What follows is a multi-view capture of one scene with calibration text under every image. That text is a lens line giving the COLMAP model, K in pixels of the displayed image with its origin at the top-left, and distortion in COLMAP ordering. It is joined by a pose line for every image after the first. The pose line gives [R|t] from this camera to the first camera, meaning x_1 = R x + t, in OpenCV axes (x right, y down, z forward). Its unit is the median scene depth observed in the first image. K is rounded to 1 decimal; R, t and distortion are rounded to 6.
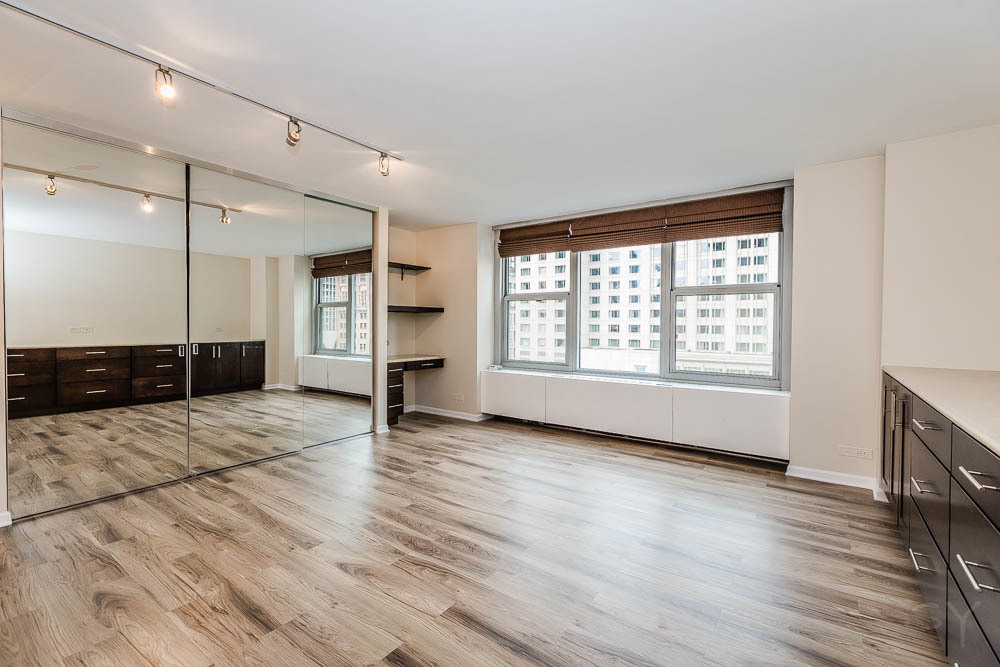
lens RADIAL K [[436.6, 0, 494.4], [0, 436.6, 327.8], [0, 0, 1]] dist [-0.002218, 0.000021]
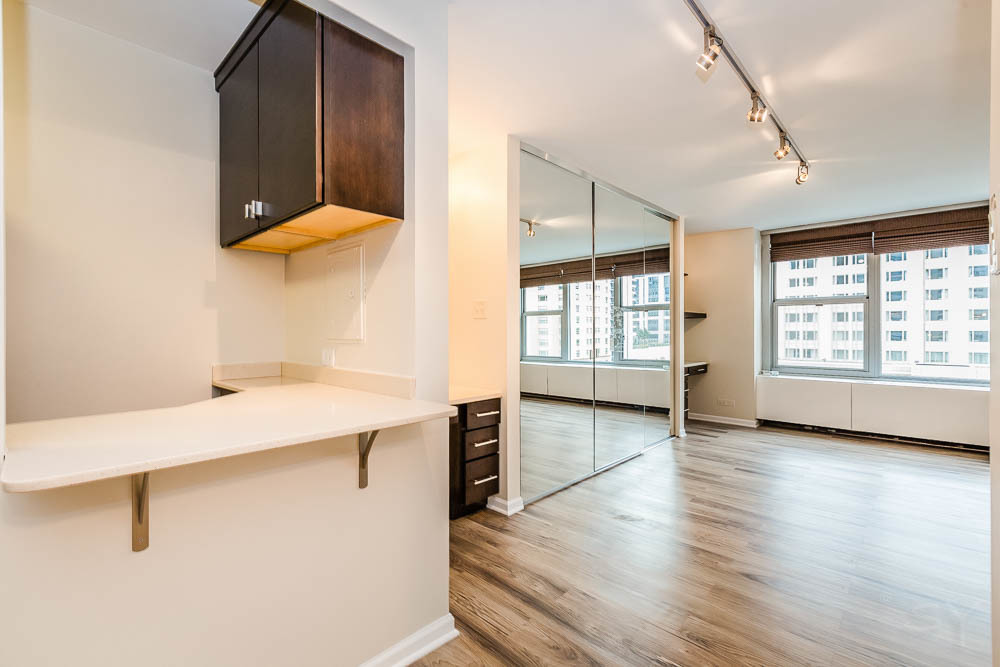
lens RADIAL K [[436.6, 0, 509.6], [0, 436.6, 334.7], [0, 0, 1]] dist [-0.002218, 0.000021]
pose [[0.993255, -0.006891, -0.115745, -0.470745], [0.006694, 0.999975, -0.002091, 0.001430], [0.115756, 0.001302, 0.993277, -0.055137]]
